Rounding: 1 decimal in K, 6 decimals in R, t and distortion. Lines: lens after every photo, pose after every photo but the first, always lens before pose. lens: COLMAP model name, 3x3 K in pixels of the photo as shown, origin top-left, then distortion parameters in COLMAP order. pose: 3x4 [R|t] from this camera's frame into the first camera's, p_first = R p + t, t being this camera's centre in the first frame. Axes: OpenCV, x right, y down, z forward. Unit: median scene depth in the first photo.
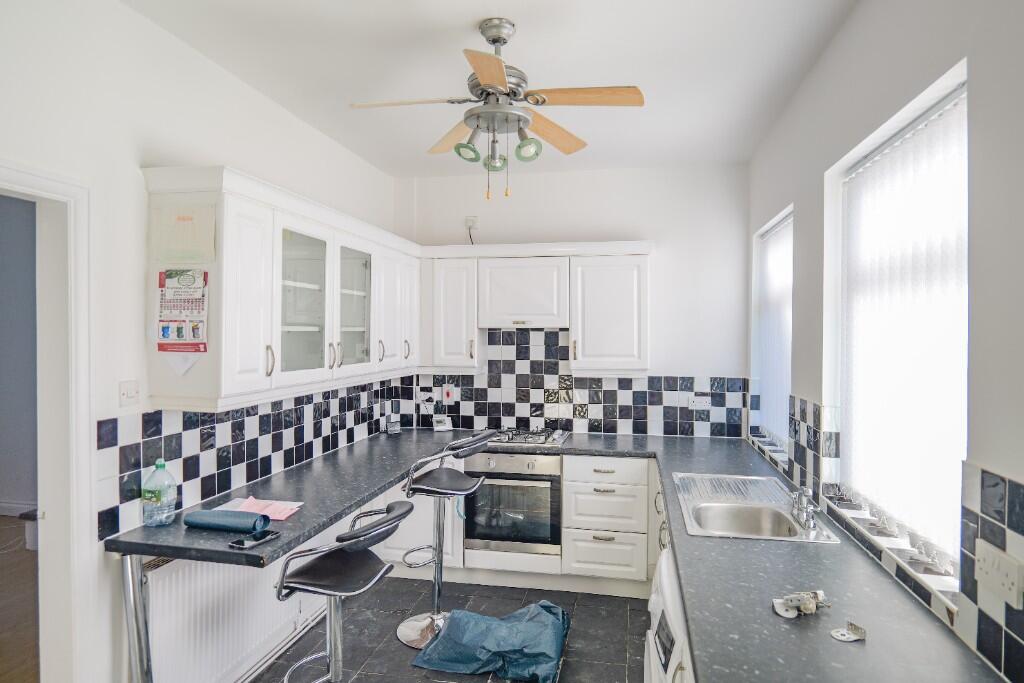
lens RADIAL K [[607.7, 0, 506.2], [0, 607.7, 335.4], [0, 0, 1]] dist [-0.022525, 0.015533]
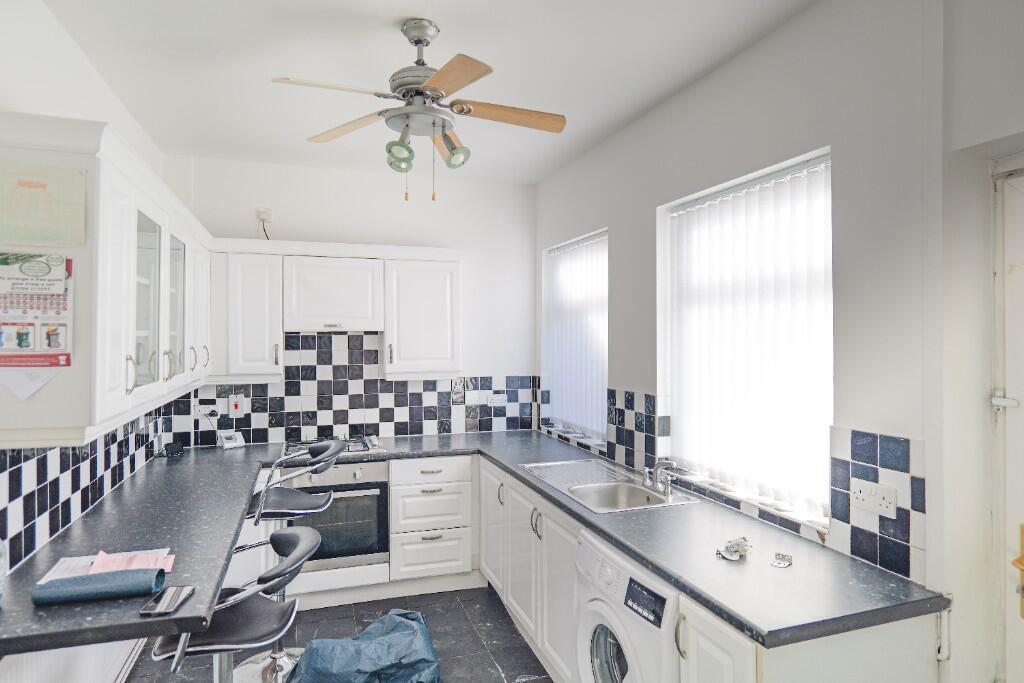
lens RADIAL K [[607.7, 0, 494.8], [0, 607.7, 330.4], [0, 0, 1]] dist [-0.022525, 0.015533]
pose [[0.870557, 0.000352, 0.492067, -0.272312], [0.004992, 0.999942, -0.009547, -0.004419], [-0.492042, 0.010767, 0.870505, 0.059763]]
